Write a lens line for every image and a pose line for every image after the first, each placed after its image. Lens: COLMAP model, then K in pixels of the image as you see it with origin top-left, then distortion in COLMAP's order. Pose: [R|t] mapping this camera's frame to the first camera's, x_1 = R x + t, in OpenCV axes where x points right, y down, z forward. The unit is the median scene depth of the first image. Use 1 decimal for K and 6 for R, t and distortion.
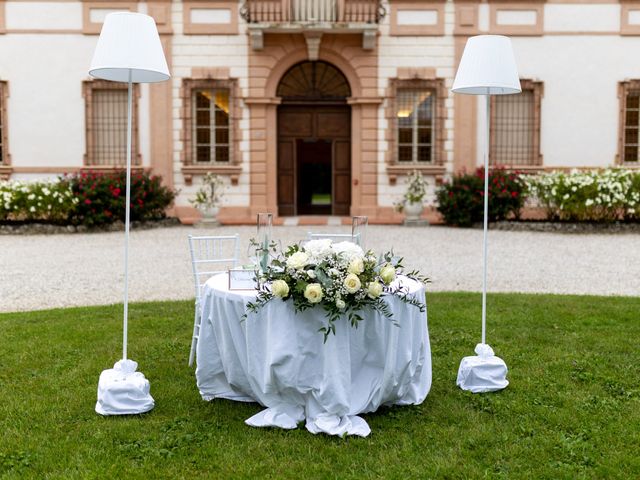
lens RADIAL K [[718.9, 0, 332.5], [0, 718.9, 232.5], [0, 0, 1]] dist [0.003910, 0.000000]
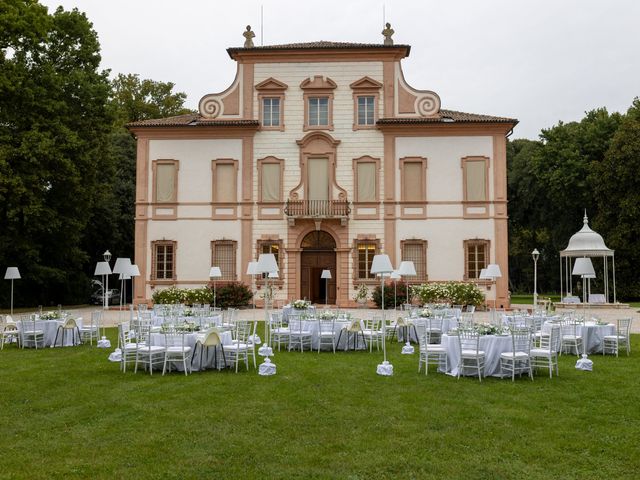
lens RADIAL K [[700.8, 0, 321.8], [0, 700.8, 238.3], [0, 0, 1]] dist [0.008670, 0.000000]
pose [[0.998286, -0.003442, -0.058424, 0.107271], [-0.004354, 0.991135, -0.132787, 0.058680], [0.058363, 0.132814, 0.989421, -1.065155]]
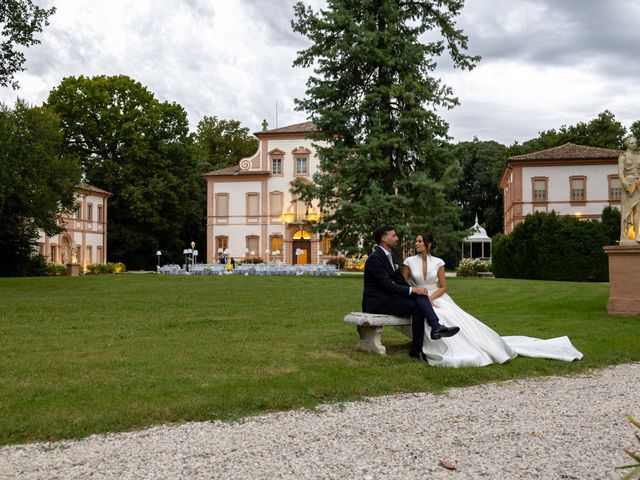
lens RADIAL K [[799.2, 0, 322.9], [0, 799.2, 239.0], [0, 0, 1]] dist [0.058467, 0.000000]
pose [[0.977211, -0.007276, -0.212146, 1.045402], [-0.014410, 0.994833, -0.100495, 0.255547], [0.211782, 0.101261, 0.972057, -3.326686]]
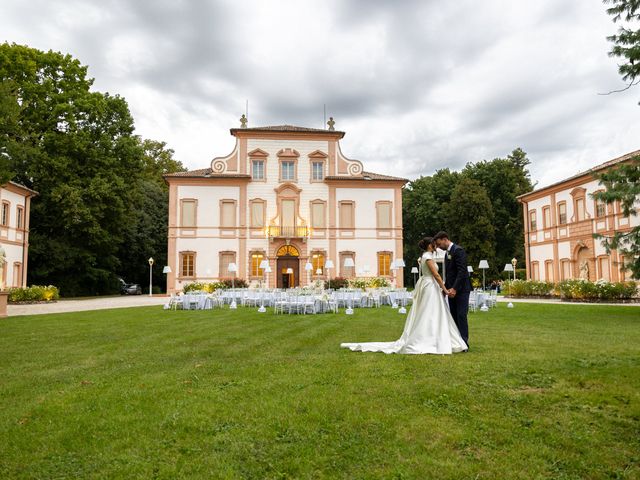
lens RADIAL K [[509.9, 0, 322.9], [0, 509.9, 239.6], [0, 0, 1]] dist [-0.005161, 0.024431]
pose [[0.994177, 0.003145, 0.107711, -0.123095], [0.013429, 0.988166, -0.152800, 0.102357], [-0.106917, 0.153356, 0.982370, -1.398235]]
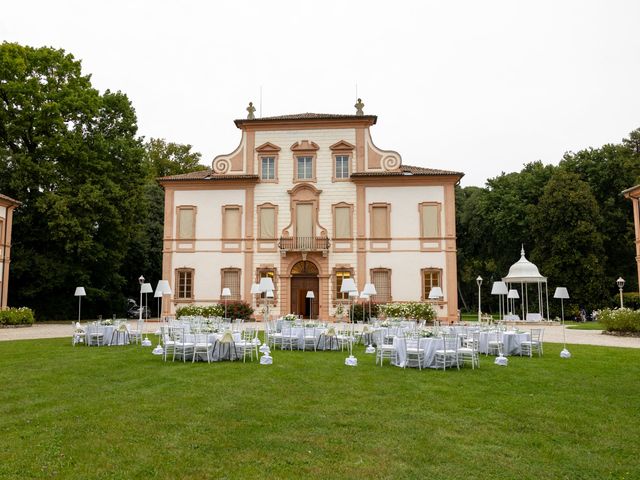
lens RADIAL K [[573.5, 0, 268.7], [0, 573.5, 240.1], [0, 0, 1]] dist [0.014766, -0.015934]
pose [[0.991885, -0.006235, -0.126987, 0.116176], [-0.016646, 0.983830, -0.178328, 0.071560], [0.126046, 0.178995, 0.975742, -1.155311]]
